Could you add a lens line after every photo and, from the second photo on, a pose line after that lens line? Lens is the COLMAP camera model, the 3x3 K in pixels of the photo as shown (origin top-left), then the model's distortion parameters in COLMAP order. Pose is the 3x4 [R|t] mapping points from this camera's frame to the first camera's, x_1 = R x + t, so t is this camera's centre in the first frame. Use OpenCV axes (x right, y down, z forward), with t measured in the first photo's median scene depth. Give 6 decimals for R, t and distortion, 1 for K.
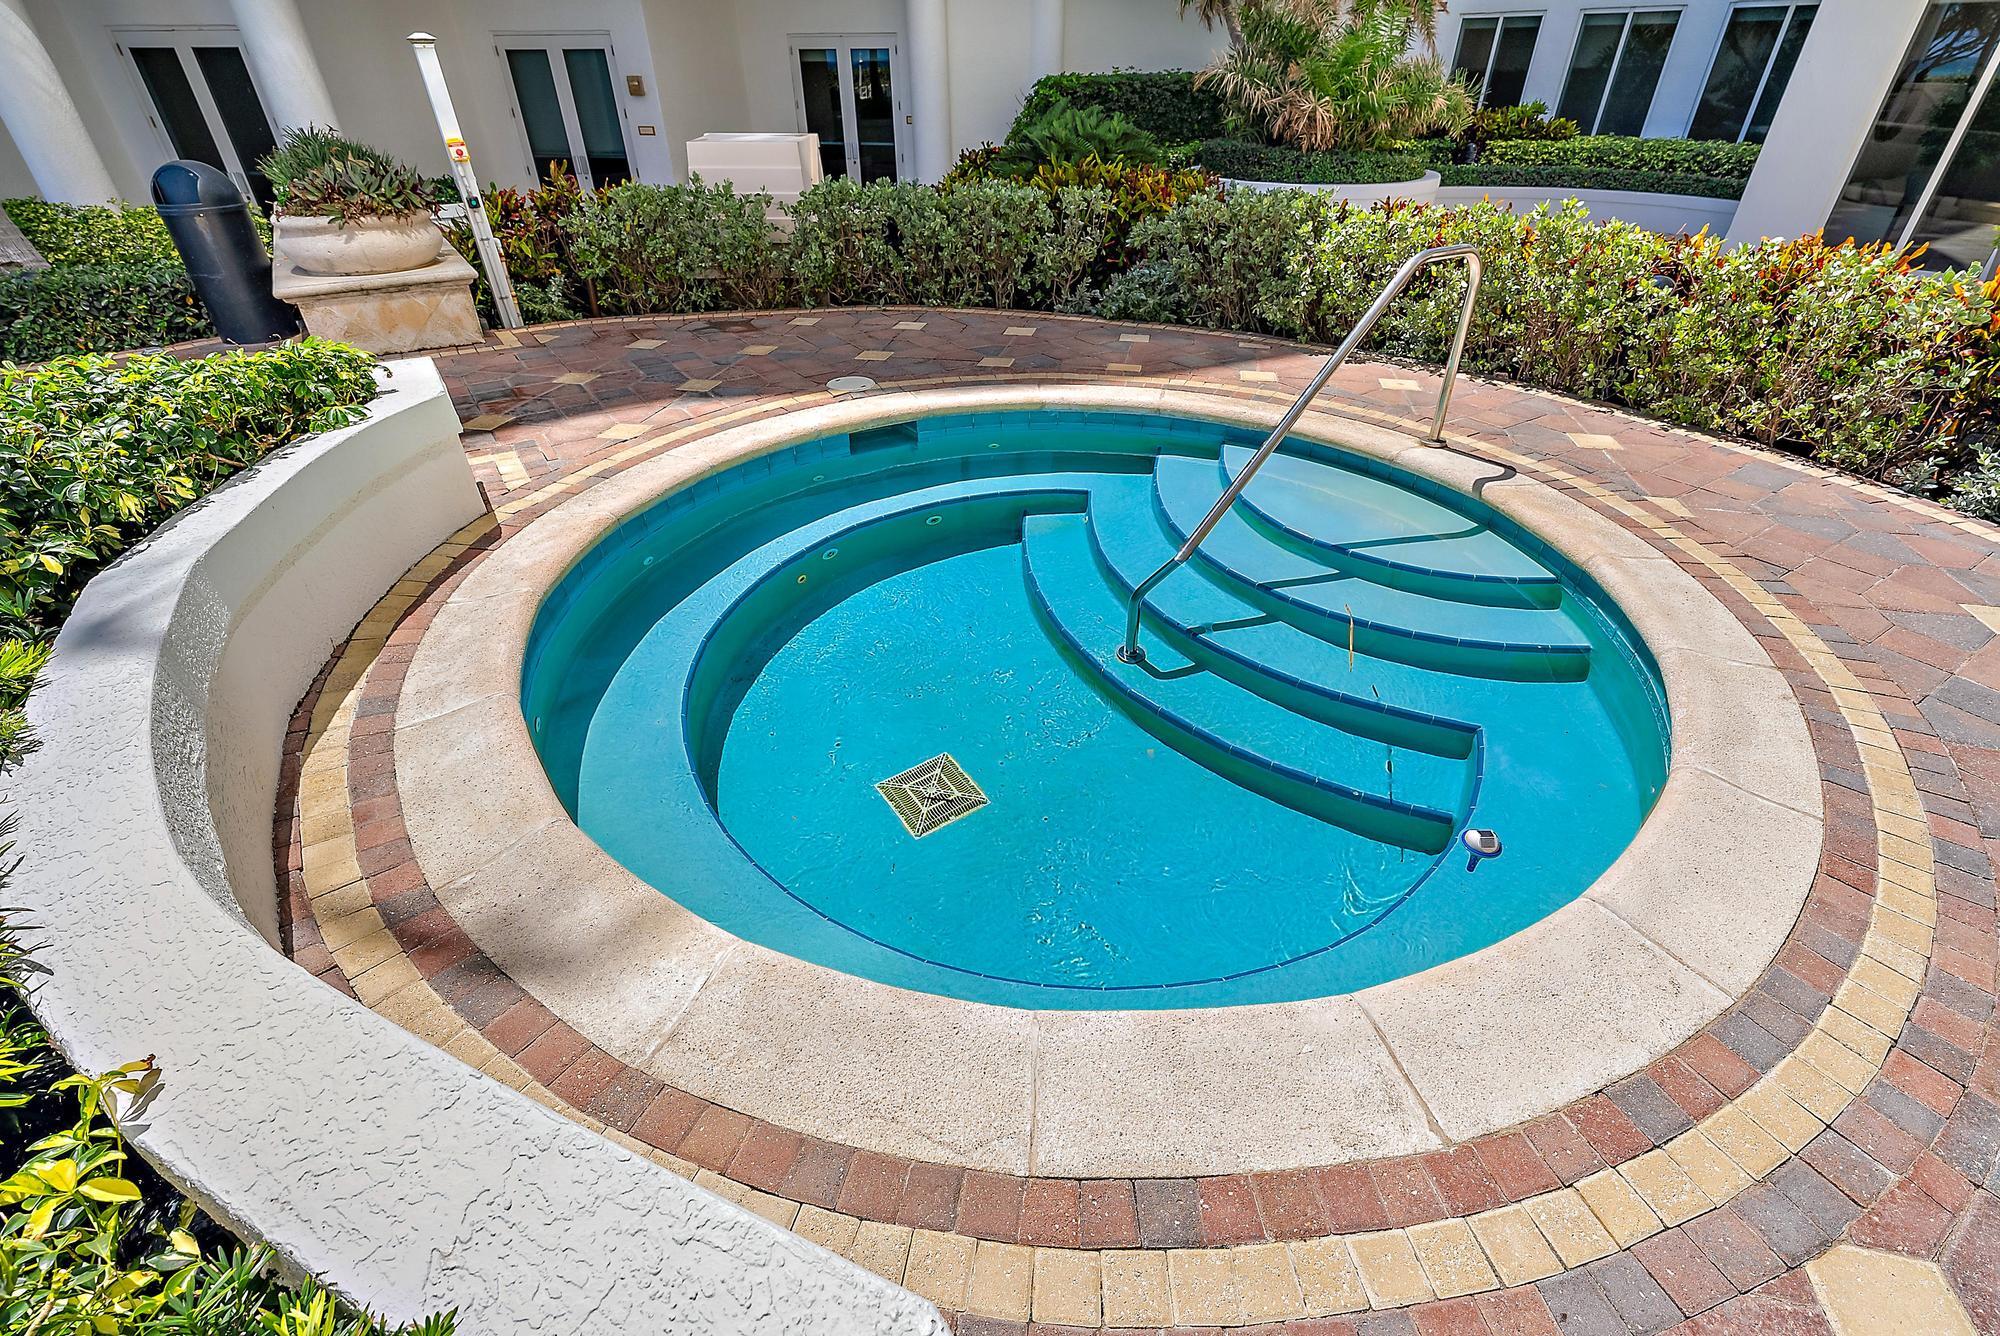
lens RADIAL K [[902.2, 0, 1003.7], [0, 902.2, 667.8], [0, 0, 1]] dist [0.000635, -0.000063]
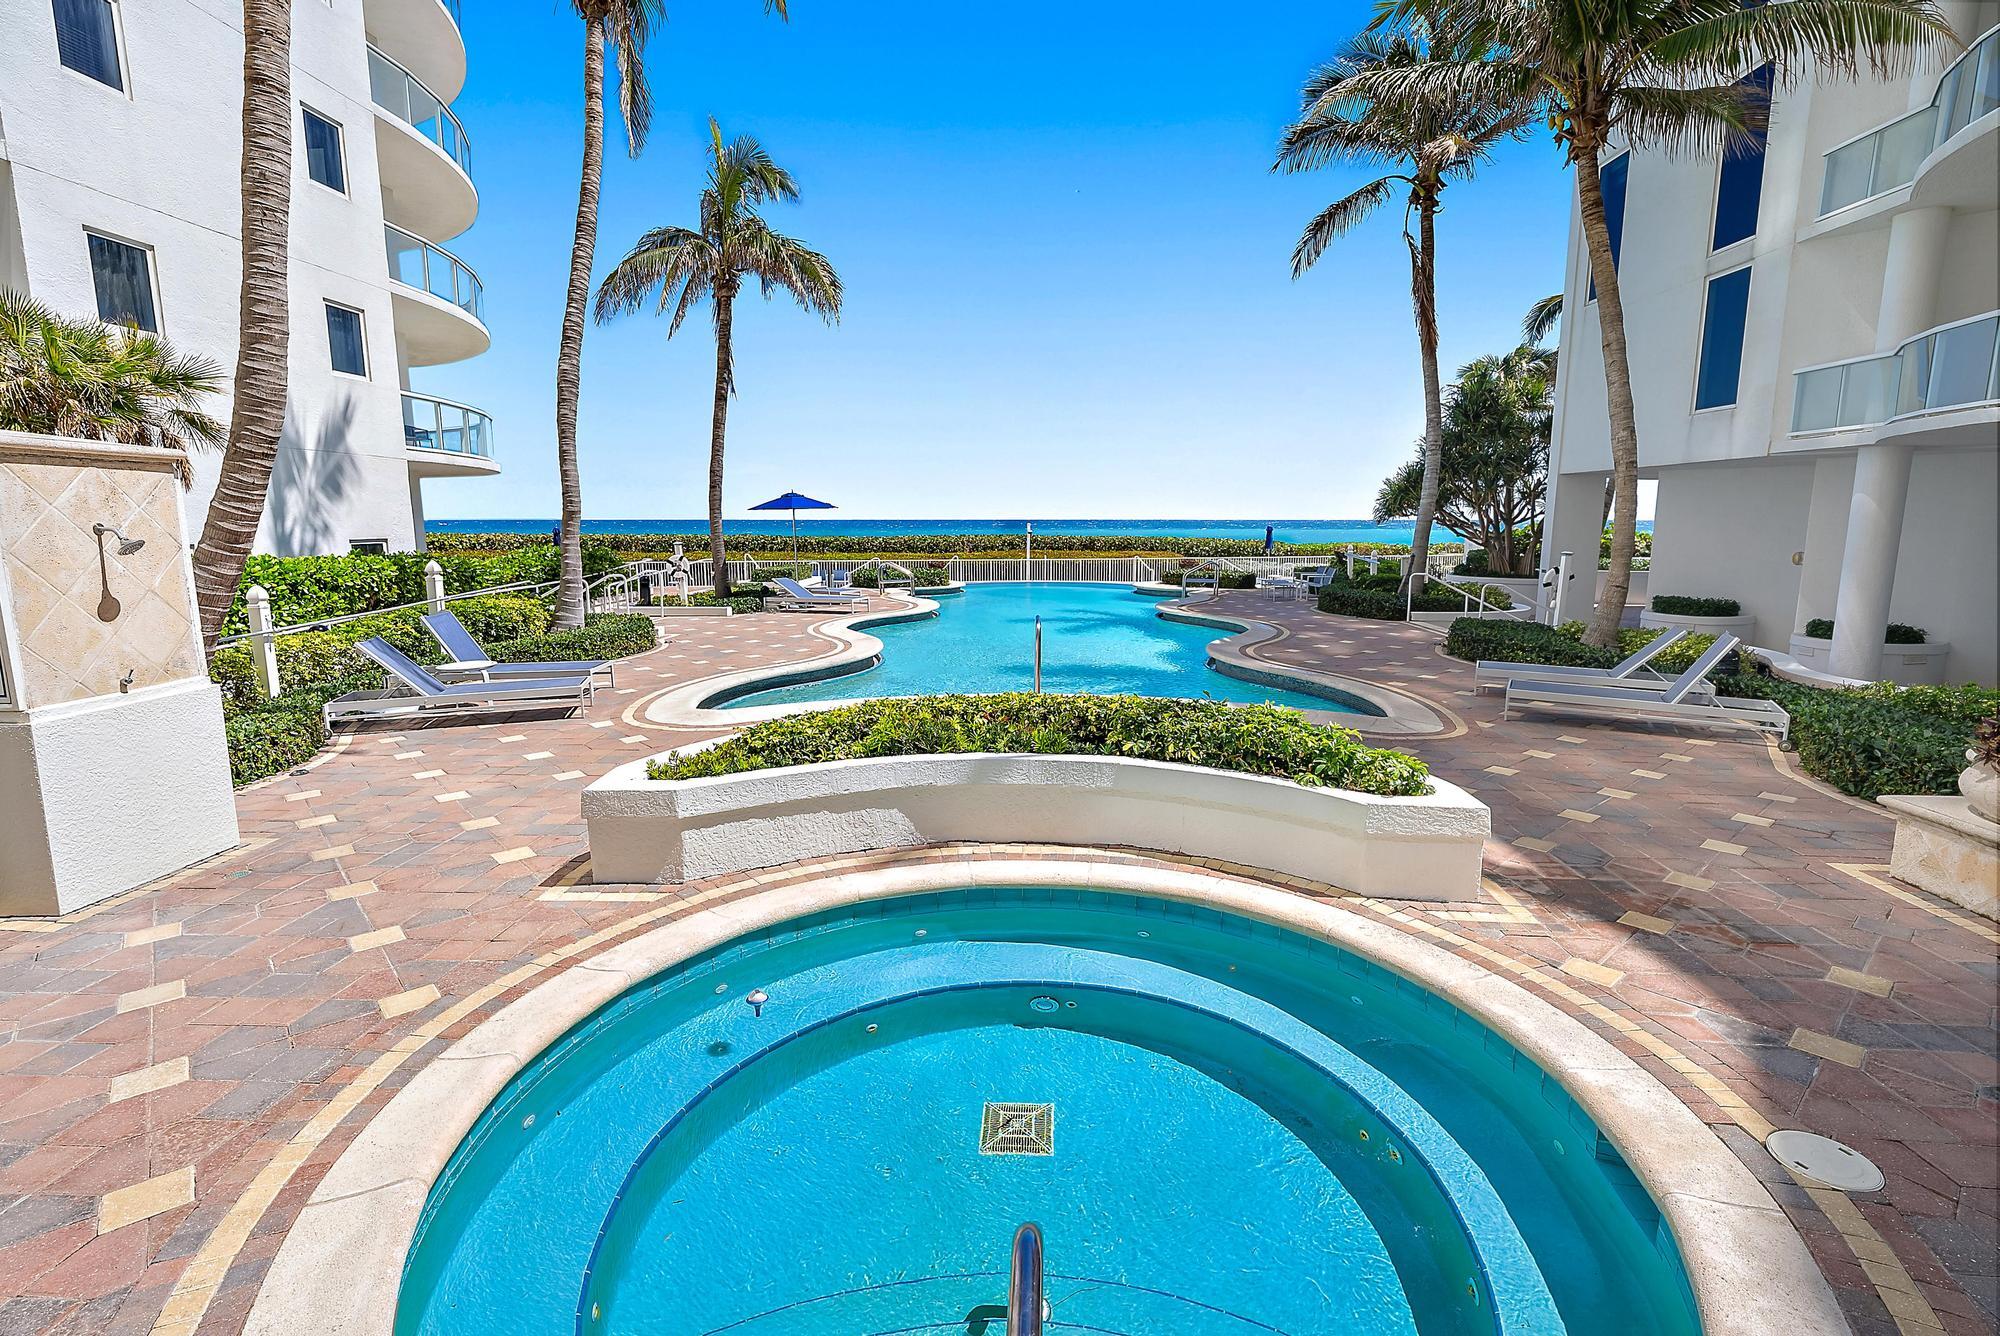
lens RADIAL K [[958.7, 0, 1000.0], [0, 958.7, 668.0], [0, 0, 1]] dist [0.000126, 0.000003]
pose [[-0.613736, 0.127768, -0.779104, 0.863803], [-0.438833, 0.765133, 0.471166, -0.949372], [0.656318, 0.631068, -0.413520, 1.167147]]
